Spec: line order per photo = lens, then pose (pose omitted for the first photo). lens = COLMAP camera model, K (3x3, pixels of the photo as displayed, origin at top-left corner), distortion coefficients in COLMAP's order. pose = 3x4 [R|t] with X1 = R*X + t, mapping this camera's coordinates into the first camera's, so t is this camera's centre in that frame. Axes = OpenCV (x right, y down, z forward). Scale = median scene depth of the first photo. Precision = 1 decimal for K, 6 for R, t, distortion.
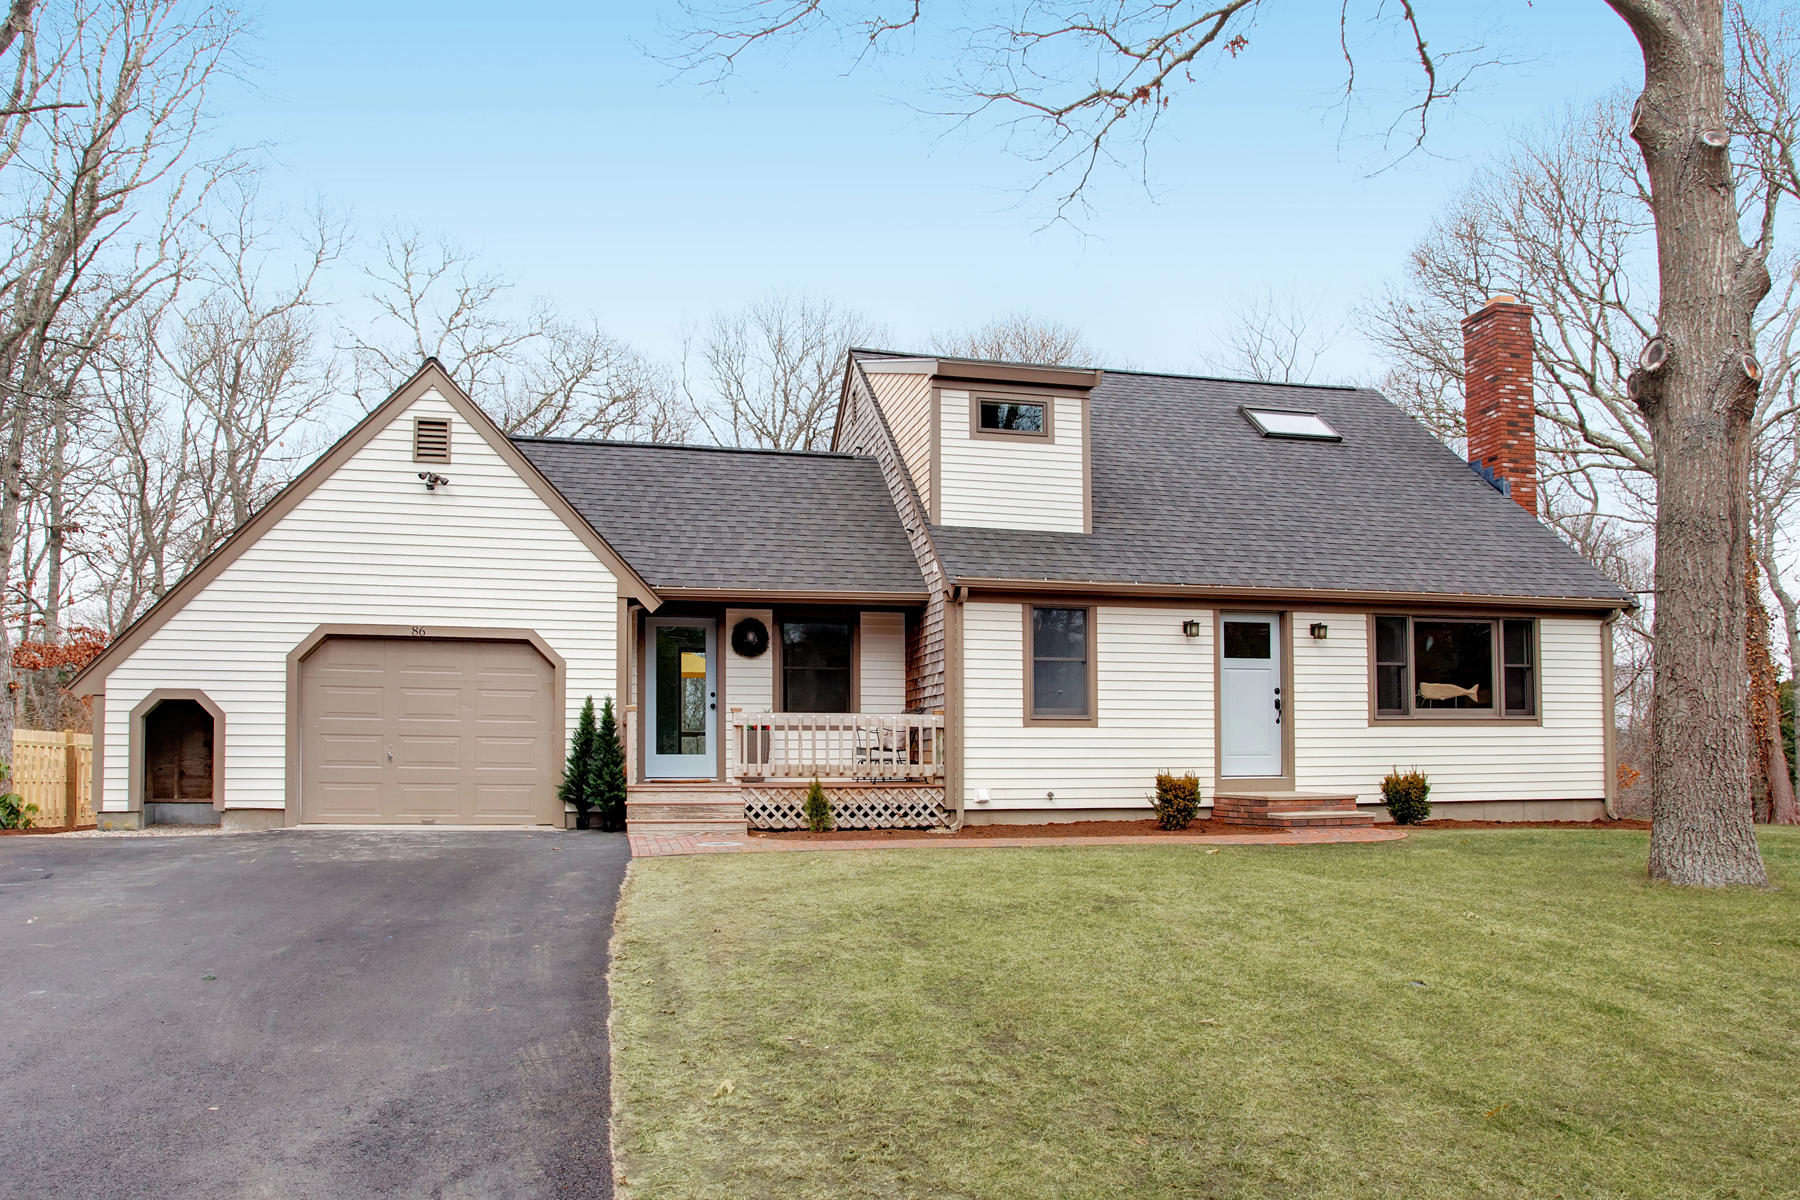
lens RADIAL K [[1171.0, 0, 894.6], [0, 1171.0, 693.4], [0, 0, 1]] dist [-0.050014, -0.000162]
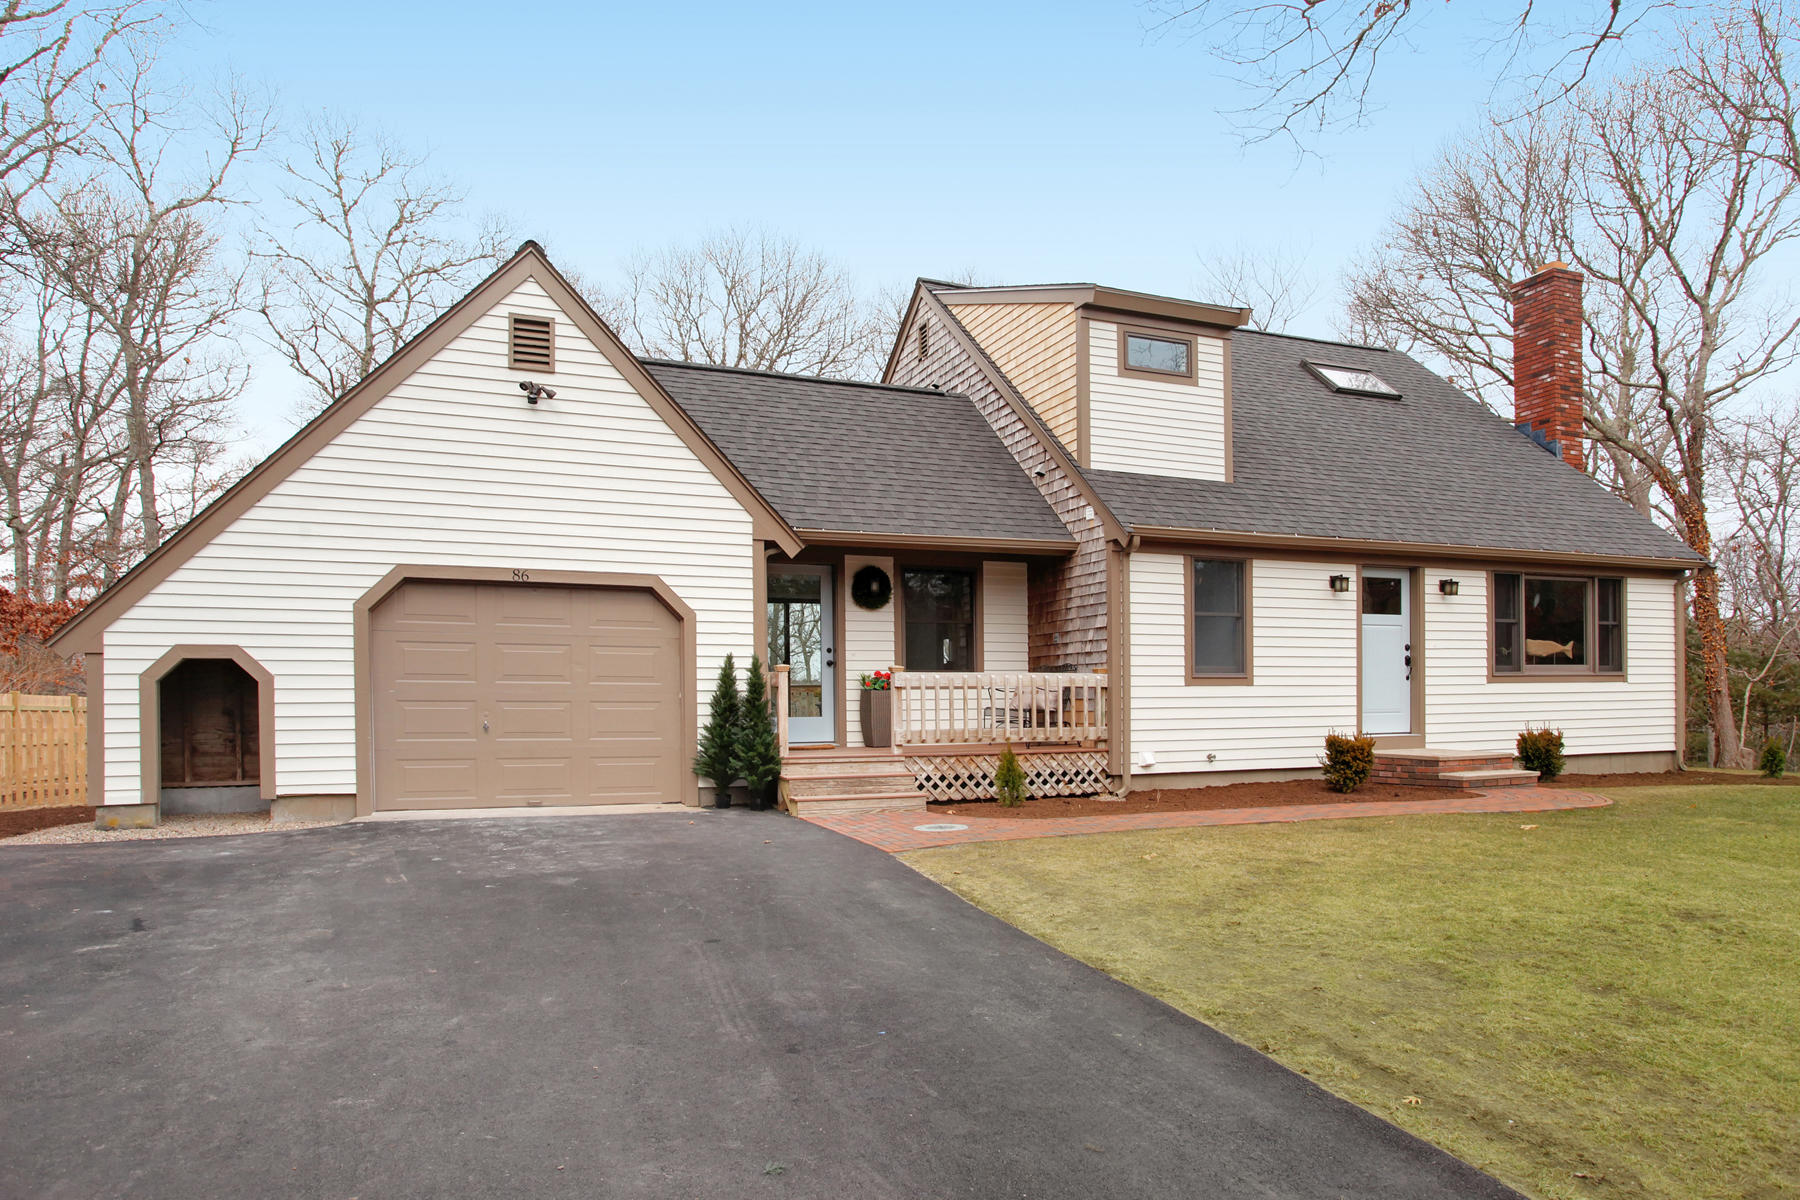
lens RADIAL K [[1087.3, 0, 959.3], [0, 1087.3, 687.5], [0, 0, 1]] dist [-0.020395, 0.003640]
pose [[0.984530, -0.004787, 0.175153, -0.218725], [-0.002822, 0.999064, 0.043167, -0.007226], [-0.175196, -0.042994, 0.983594, 0.165804]]
